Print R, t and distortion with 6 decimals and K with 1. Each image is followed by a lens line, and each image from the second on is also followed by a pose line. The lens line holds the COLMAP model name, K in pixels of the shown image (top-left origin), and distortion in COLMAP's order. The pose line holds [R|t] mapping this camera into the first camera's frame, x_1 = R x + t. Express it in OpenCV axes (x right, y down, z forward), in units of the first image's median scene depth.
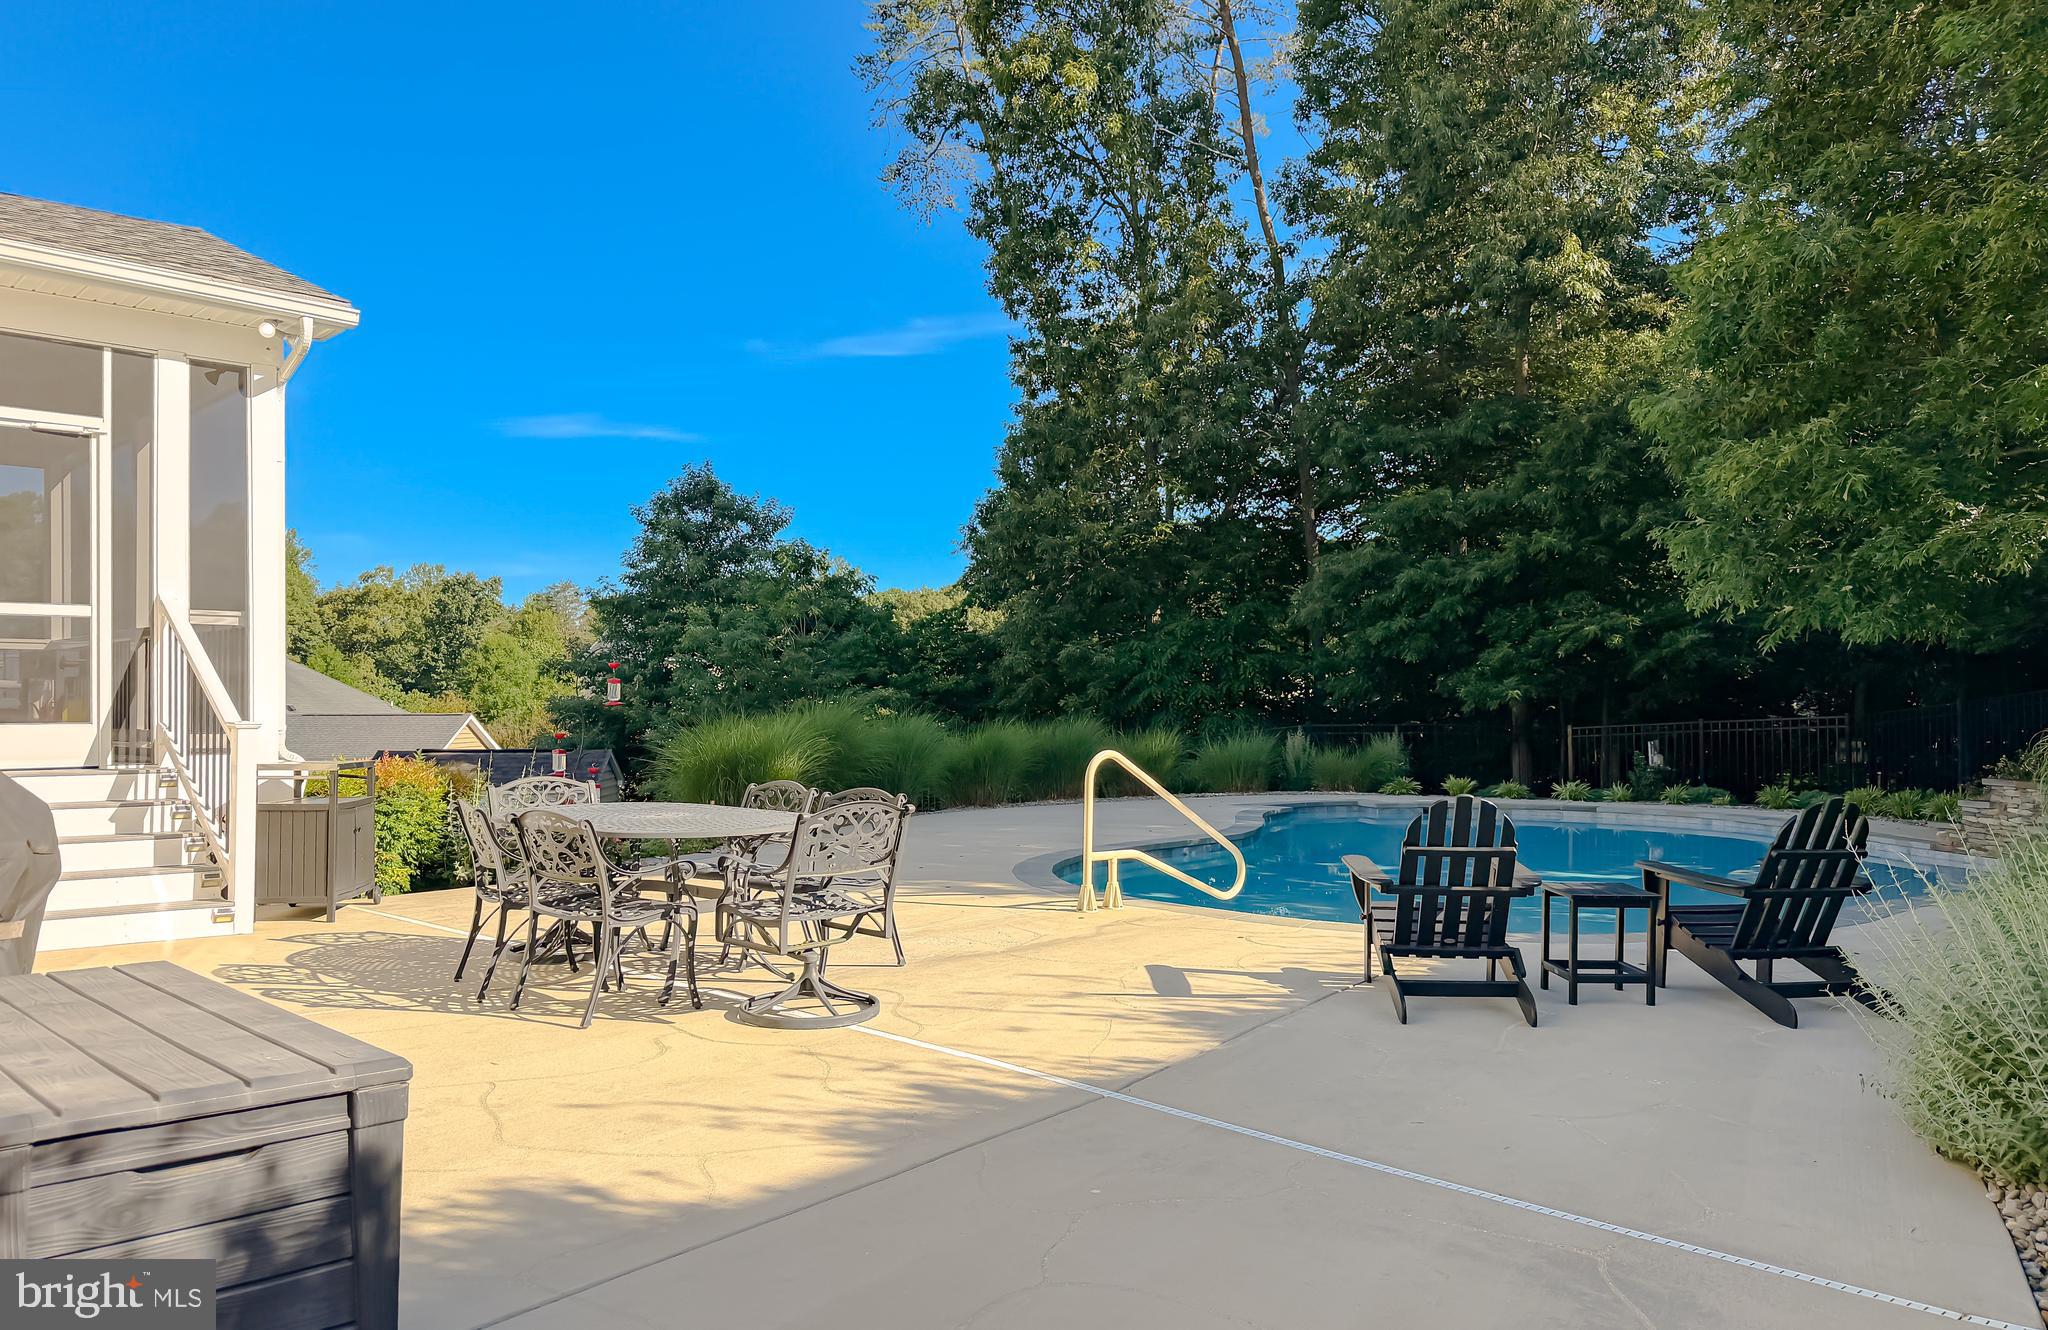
lens RADIAL K [[1477.1, 0, 1007.6], [0, 1477.1, 672.0], [0, 0, 1]] dist [0.099167, -0.107126]
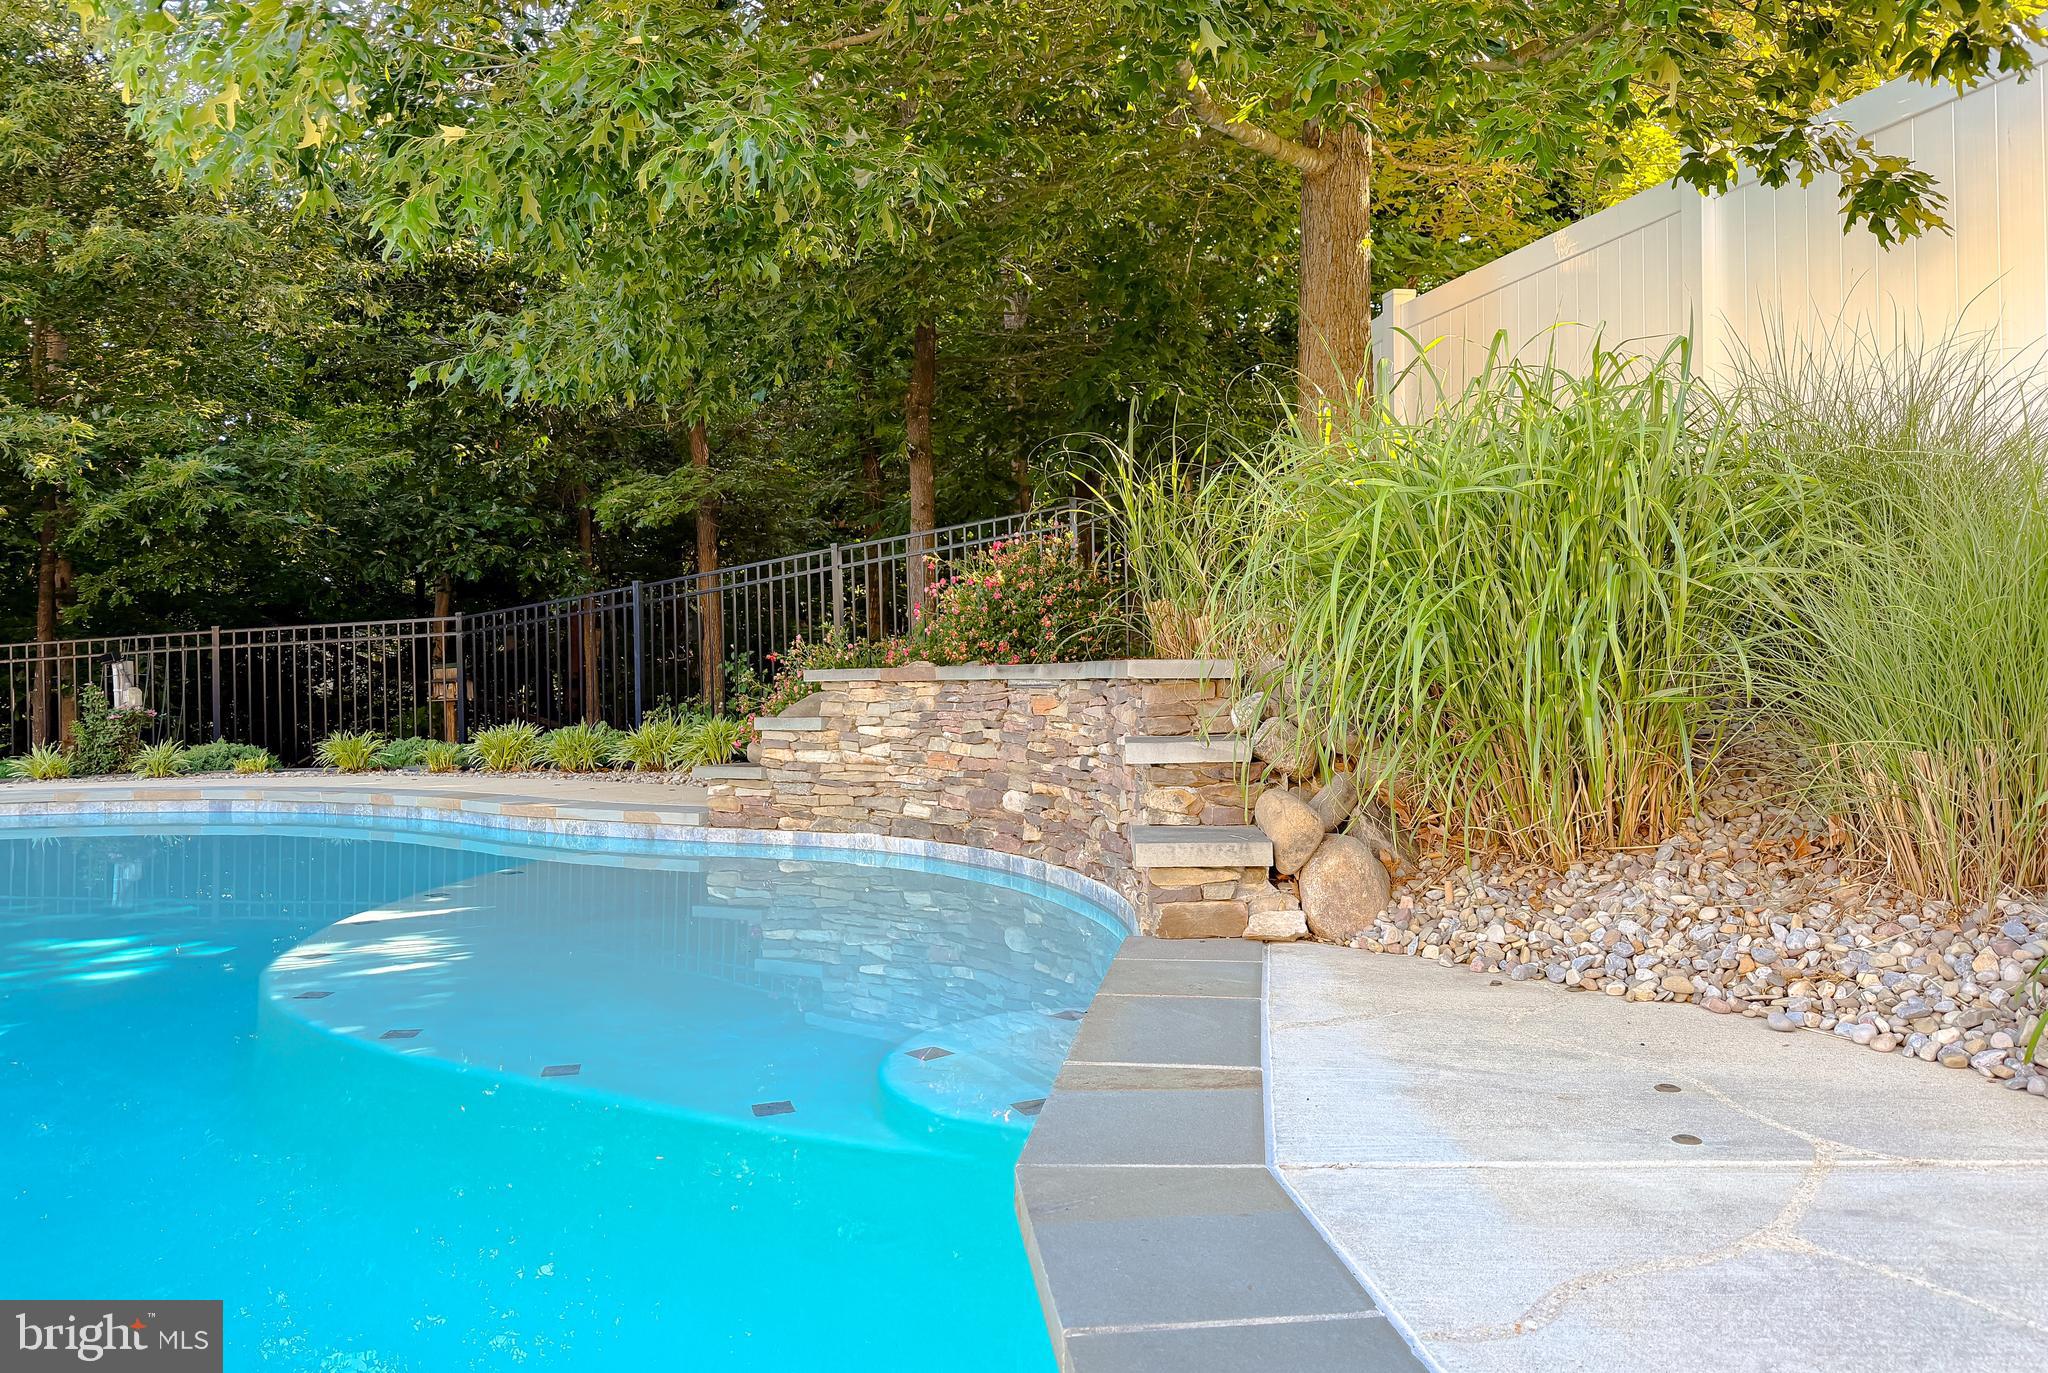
lens RADIAL K [[1450.8, 0, 1023.2], [0, 1450.8, 668.4], [0, 0, 1]] dist [0.124634, -0.179752]
pose [[0.602814, -0.005088, 0.797866, 0.197078], [-0.002302, 0.999964, 0.008115, 0.041290], [-0.797879, -0.006728, 0.602781, 0.414164]]
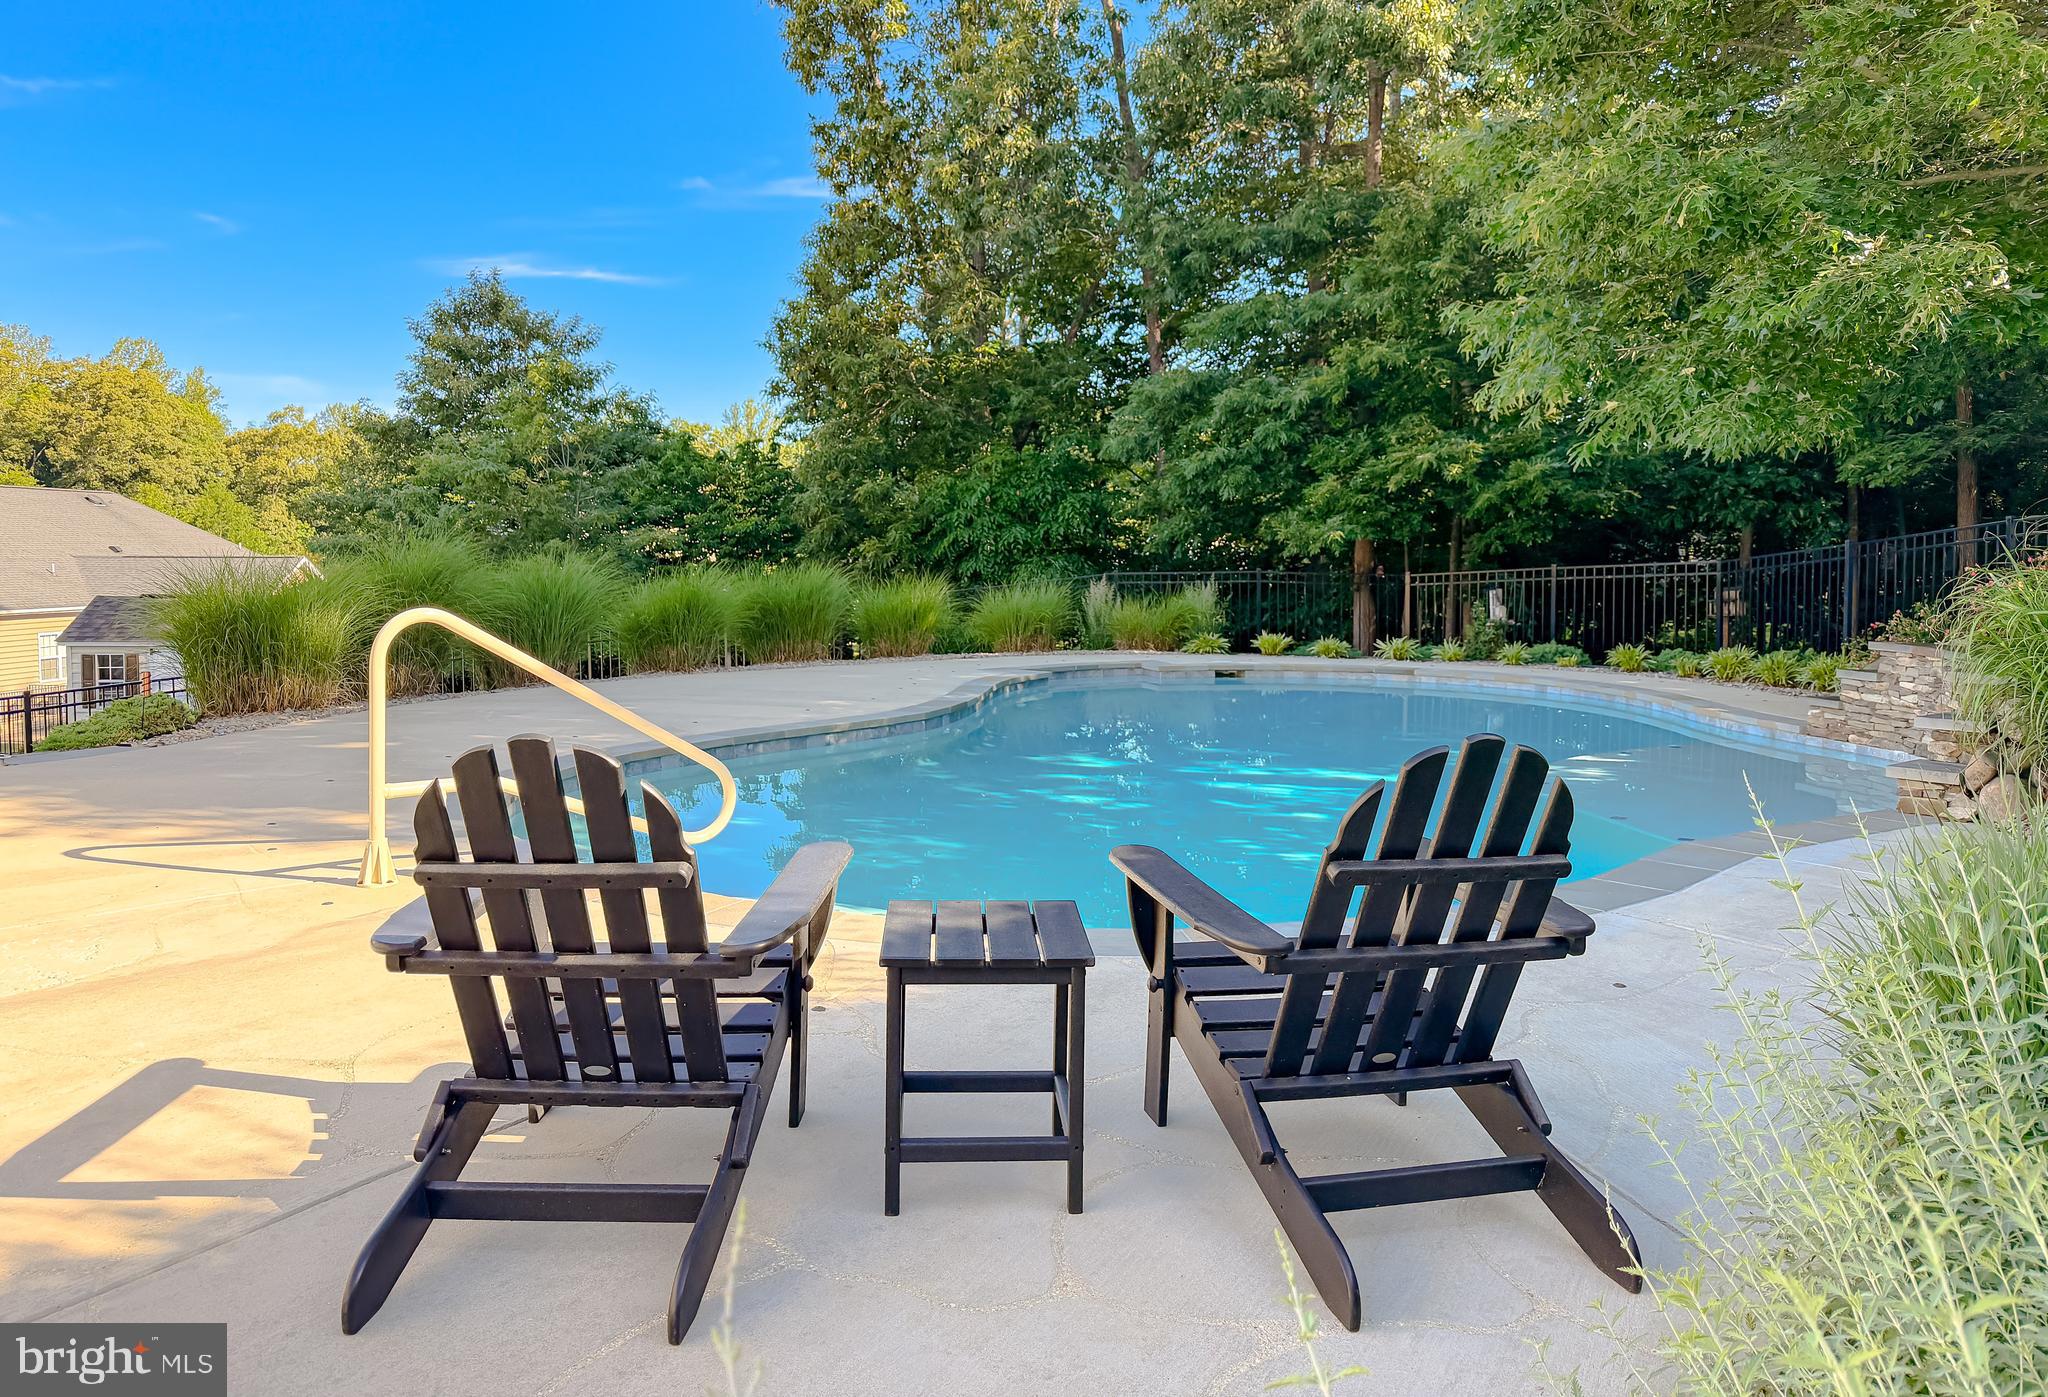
lens RADIAL K [[1442.5, 0, 1022.2], [0, 1442.5, 607.2], [0, 0, 1]] dist [0.140352, -0.185761]
pose [[0.998850, 0.002099, 0.047905, 0.118458], [-0.004937, 0.998234, 0.059206, 0.007411], [-0.047697, -0.059375, 0.997096, 0.179687]]
